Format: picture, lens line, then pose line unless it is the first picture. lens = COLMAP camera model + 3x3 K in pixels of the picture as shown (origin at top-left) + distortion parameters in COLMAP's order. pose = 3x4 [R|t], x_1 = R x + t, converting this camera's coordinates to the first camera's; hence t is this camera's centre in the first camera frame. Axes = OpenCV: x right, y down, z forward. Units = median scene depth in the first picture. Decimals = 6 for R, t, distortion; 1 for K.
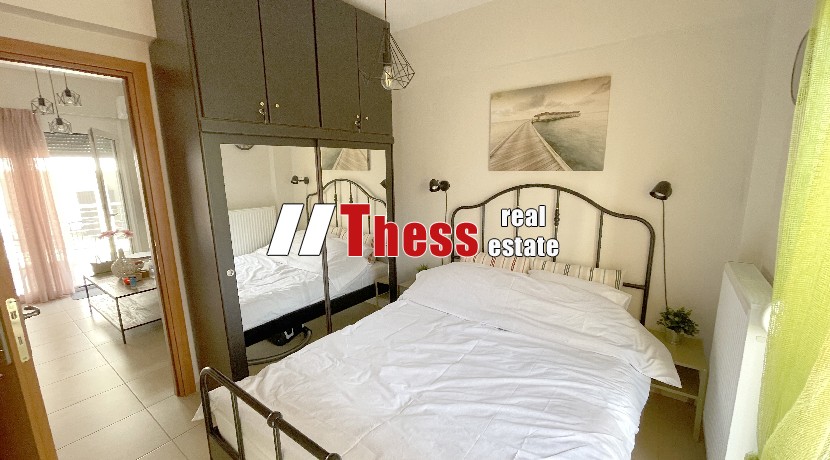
lens RADIAL K [[332.8, 0, 415.8], [0, 332.8, 227.7], [0, 0, 1]] dist [-0.002537, -0.000259]
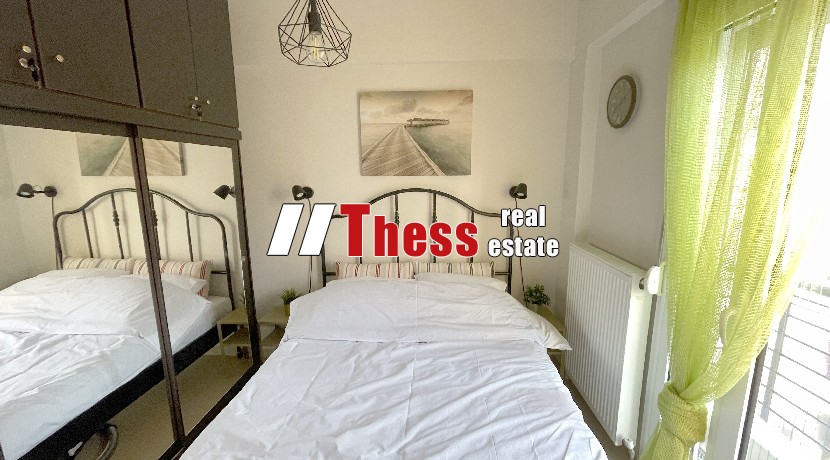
lens RADIAL K [[332.8, 0, 418.9], [0, 332.8, 229.0], [0, 0, 1]] dist [-0.002537, -0.000259]
pose [[0.824703, -0.090079, 0.558346, -0.218675], [0.096921, 0.995140, 0.017390, -0.028538], [-0.557199, 0.039774, 0.829426, 0.182208]]
